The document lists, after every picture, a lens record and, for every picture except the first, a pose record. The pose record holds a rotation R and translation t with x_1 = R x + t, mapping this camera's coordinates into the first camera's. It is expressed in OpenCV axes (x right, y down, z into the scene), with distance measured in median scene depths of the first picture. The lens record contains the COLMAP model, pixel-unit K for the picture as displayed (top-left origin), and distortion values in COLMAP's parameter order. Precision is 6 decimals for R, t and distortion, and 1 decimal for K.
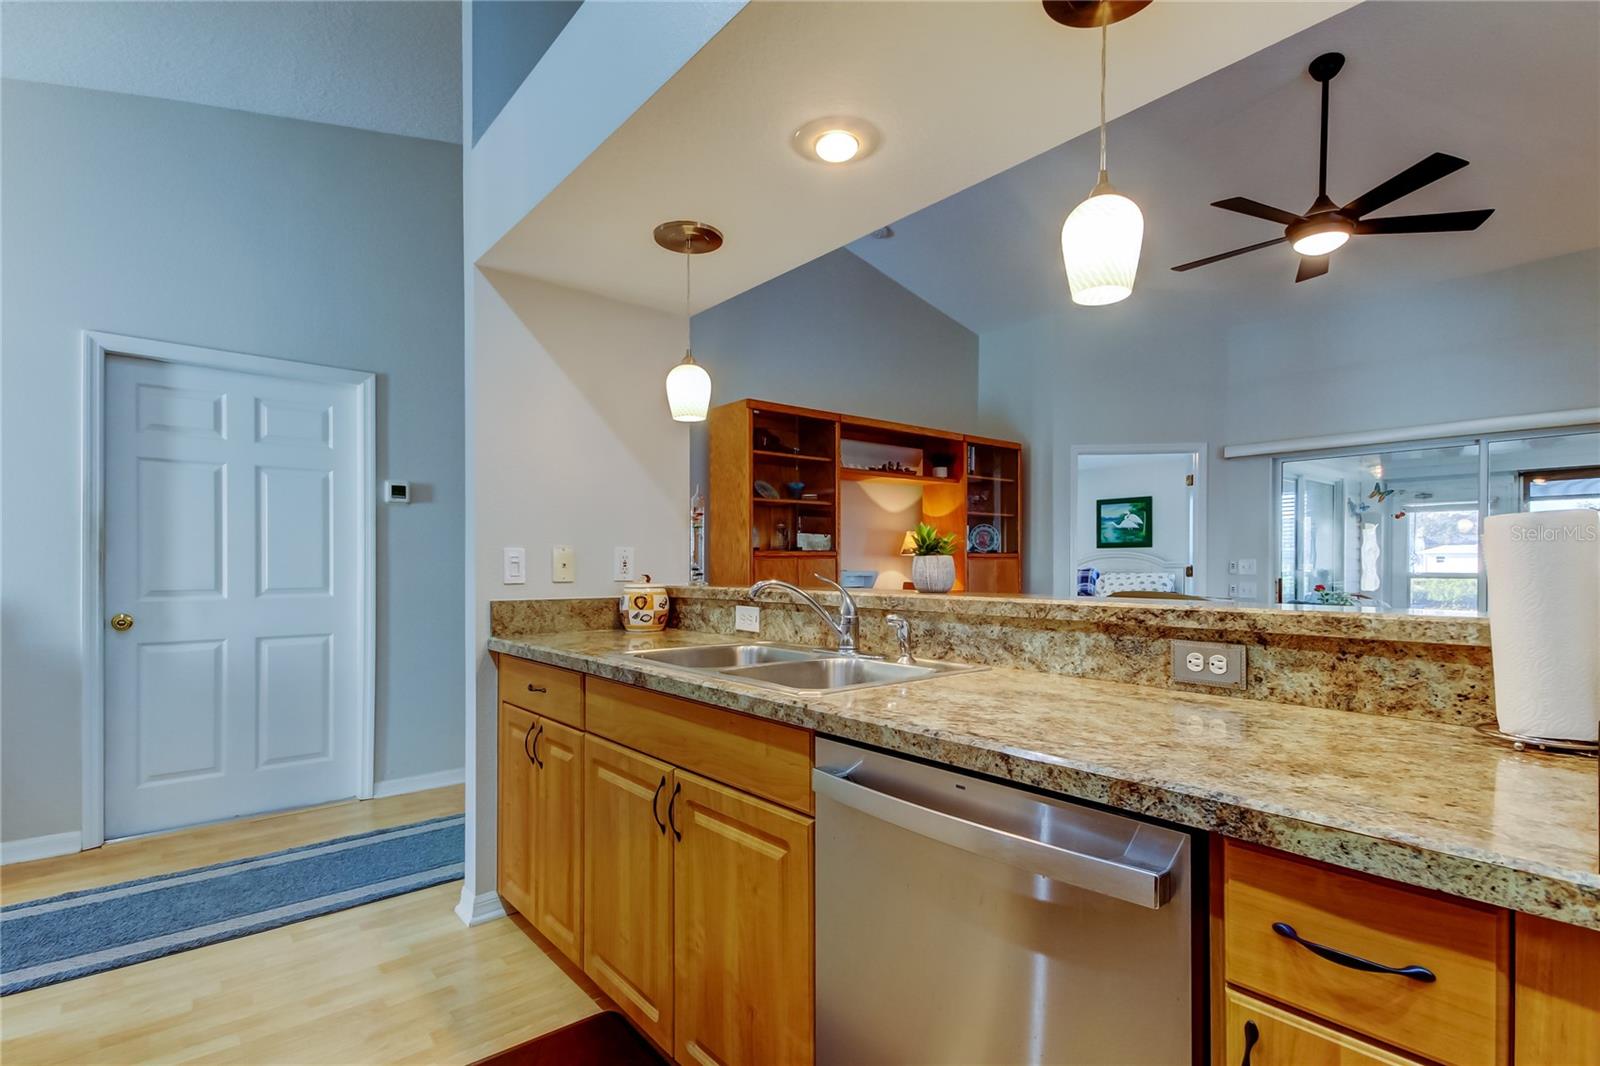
lens RADIAL K [[770.4, 0, 802.3], [0, 770.4, 561.6], [0, 0, 1]] dist [0.006533, -0.000104]
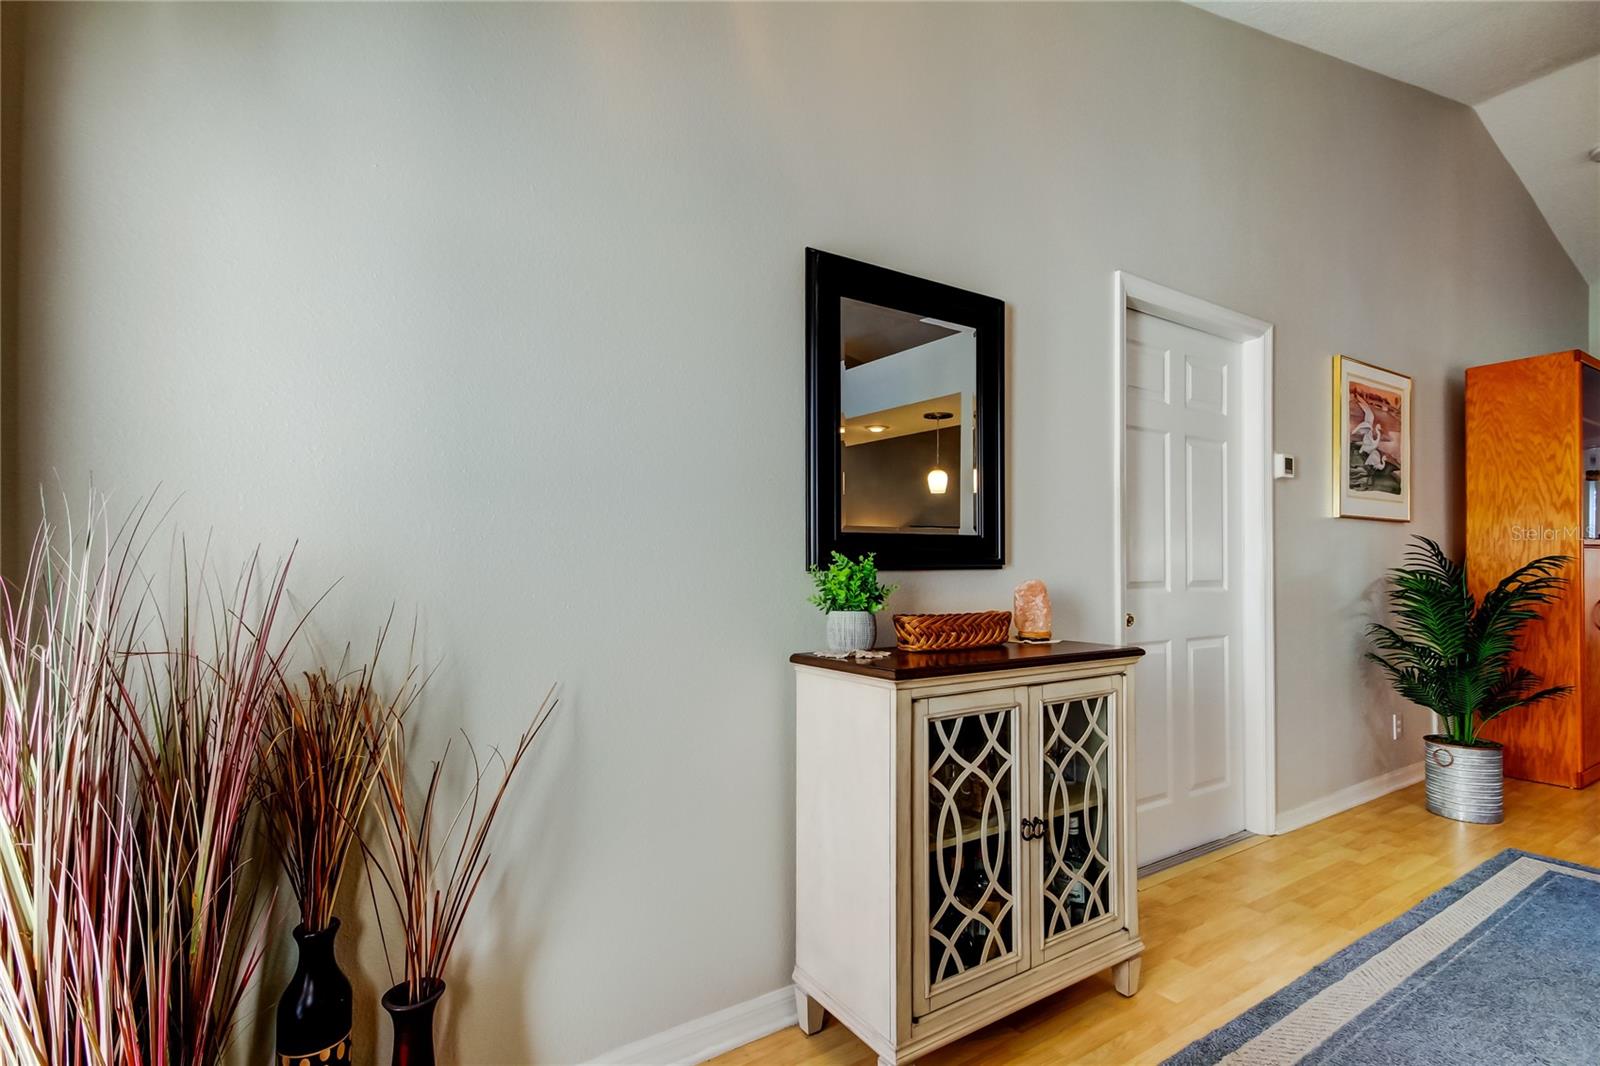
lens RADIAL K [[759.1, 0, 801.0], [0, 759.1, 555.7], [0, 0, 1]] dist [0.020229, -0.000017]
pose [[0.993117, -0.005087, -0.117019, -1.007083], [0.005067, 0.999987, -0.000463, 0.005112], [0.117020, -0.000133, 0.993130, 0.121933]]
